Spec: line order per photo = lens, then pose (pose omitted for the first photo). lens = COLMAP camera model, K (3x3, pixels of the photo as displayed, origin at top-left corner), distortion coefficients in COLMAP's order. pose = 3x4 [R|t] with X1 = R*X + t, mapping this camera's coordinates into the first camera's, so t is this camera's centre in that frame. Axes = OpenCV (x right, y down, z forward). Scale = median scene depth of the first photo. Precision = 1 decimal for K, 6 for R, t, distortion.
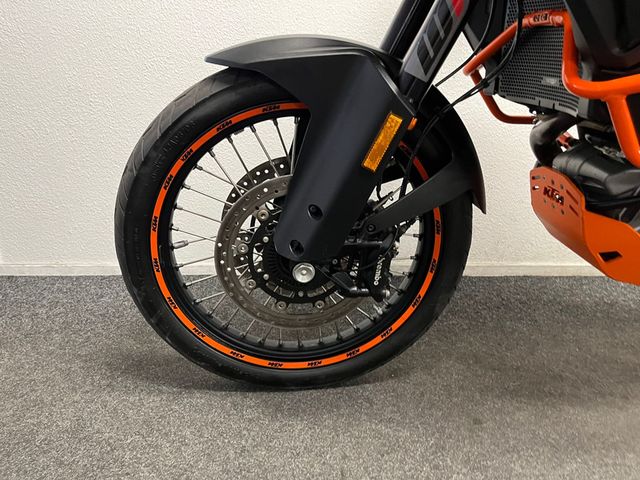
lens RADIAL K [[490.1, 0, 320.0], [0, 490.1, 240.0], [0, 0, 1]] dist [0.055868, -0.086190]
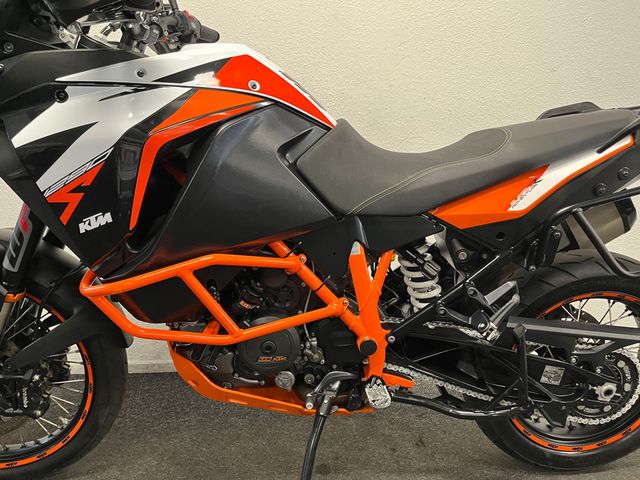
lens RADIAL K [[473.6, 0, 320.7], [0, 473.6, 231.8], [0, 0, 1]] dist [0.066740, -0.079830]
pose [[0.999784, -0.011228, 0.017481, 0.846542], [0.013112, 0.993653, -0.111724, -0.212289], [-0.016115, 0.111930, 0.993585, -0.322423]]
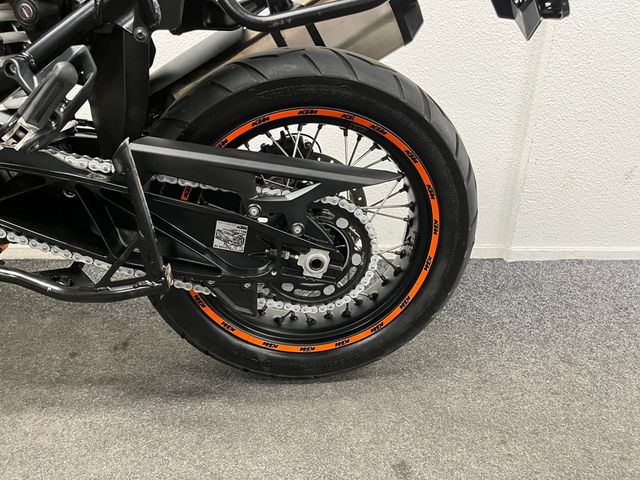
lens RADIAL K [[490.1, 0, 320.0], [0, 490.1, 240.0], [0, 0, 1]] dist [0.055868, -0.086190]
pose [[0.995954, 0.002334, 0.089835, 1.549775], [-0.007363, 0.998421, 0.055689, -0.012374], [-0.089563, -0.056125, 0.994399, 0.124657]]
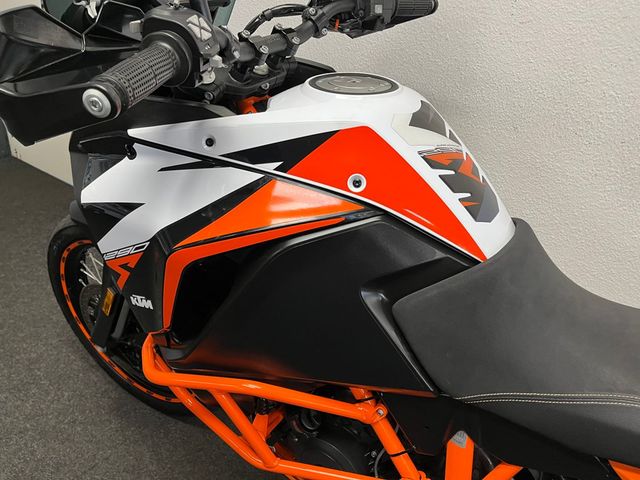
lens RADIAL K [[484.7, 0, 314.2], [0, 484.7, 239.7], [0, 0, 1]] dist [0.086151, -0.124982]
pose [[0.806658, 0.339378, -0.483866, 1.028905], [-0.262355, 0.939232, 0.221391, -0.703295], [0.529598, -0.051642, 0.846676, 0.064835]]
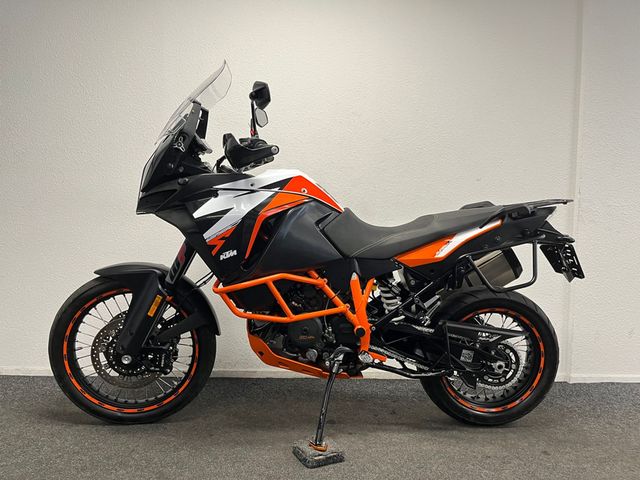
lens RADIAL K [[484.7, 0, 314.2], [0, 484.7, 239.7], [0, 0, 1]] dist [0.086151, -0.124982]
pose [[0.999655, 0.014135, 0.022130, 0.724664], [-0.007806, 0.964619, -0.263533, 0.112387], [-0.025072, 0.263269, 0.964397, -1.296520]]
